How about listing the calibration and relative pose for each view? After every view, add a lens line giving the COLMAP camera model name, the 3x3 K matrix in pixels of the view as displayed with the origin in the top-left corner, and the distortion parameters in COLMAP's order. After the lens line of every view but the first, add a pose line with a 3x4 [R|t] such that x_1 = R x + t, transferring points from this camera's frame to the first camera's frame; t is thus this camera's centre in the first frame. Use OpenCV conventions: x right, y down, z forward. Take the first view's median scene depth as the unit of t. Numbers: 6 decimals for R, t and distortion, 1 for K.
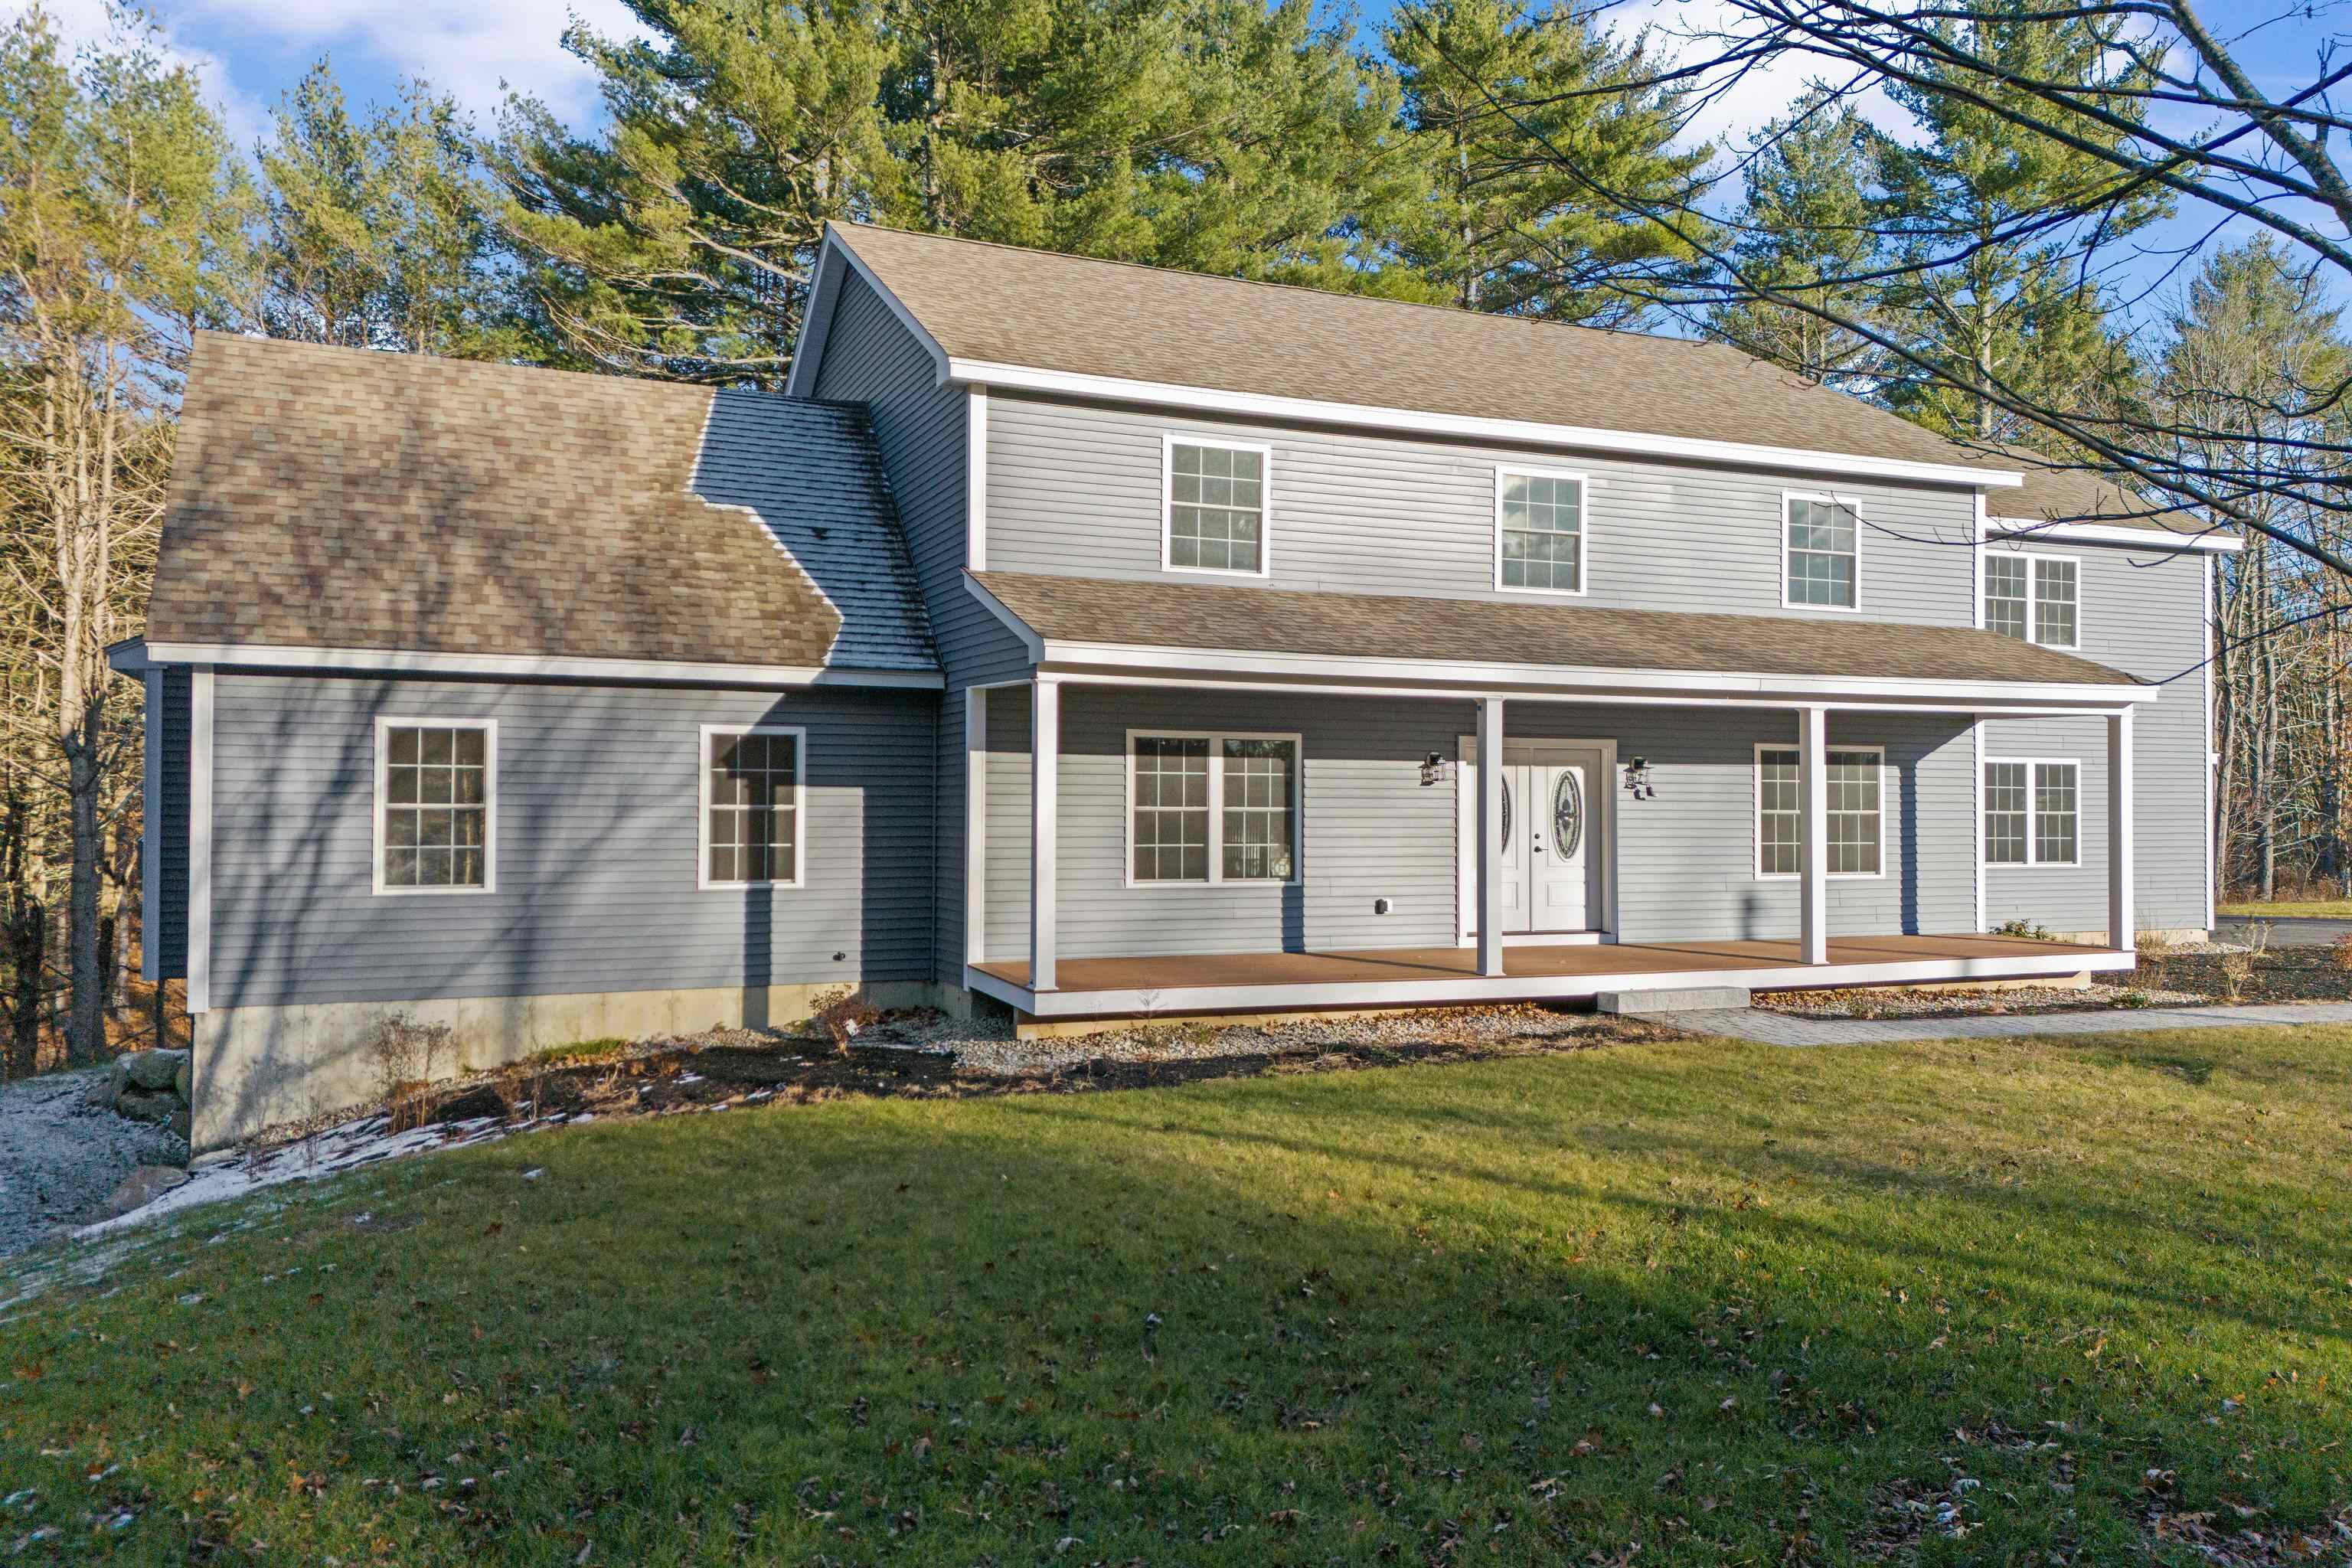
lens RADIAL K [[1693.5, 0, 1176.0], [0, 1693.5, 784.0], [0, 0, 1]] dist [0.086196, 0.001713]
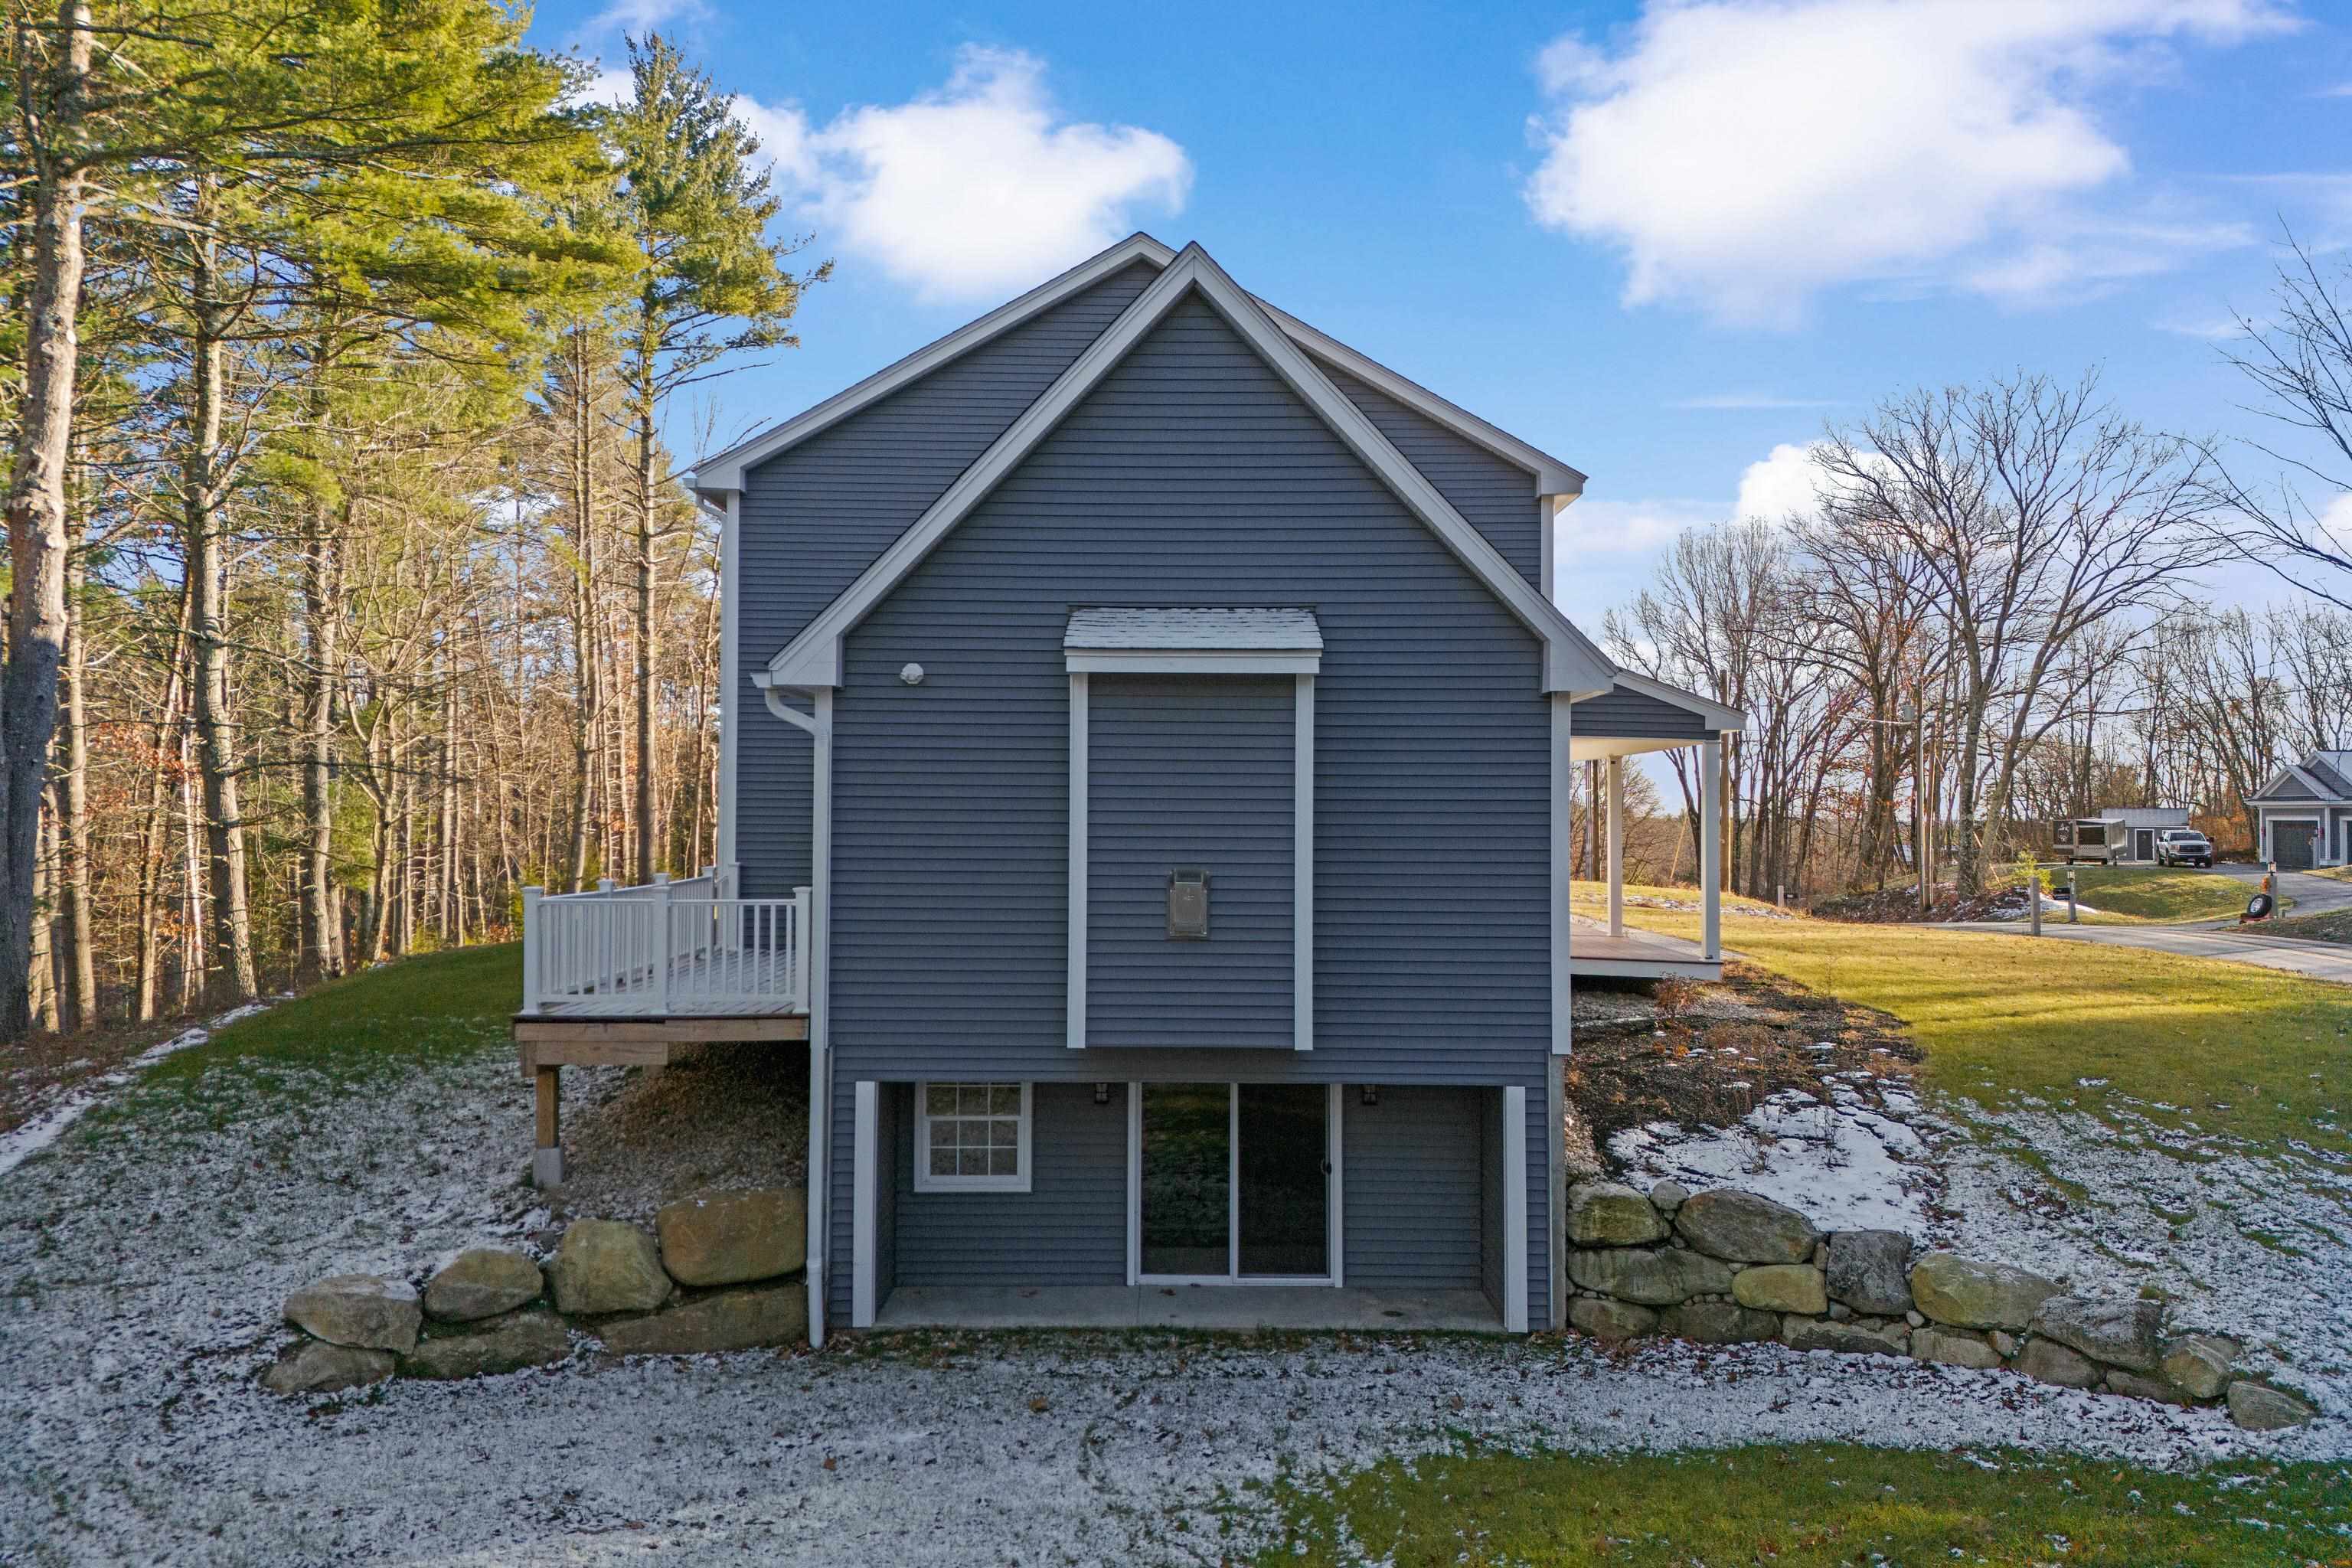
lens RADIAL K [[1697.9, 0, 1176.0], [0, 1697.9, 784.0], [0, 0, 1]] dist [0.059174, -0.002294]
pose [[0.403218, 0.014346, 0.914992, -1.298022], [-0.016019, 0.999835, -0.008617, -0.005906], [-0.914964, -0.011182, 0.403381, 0.696957]]
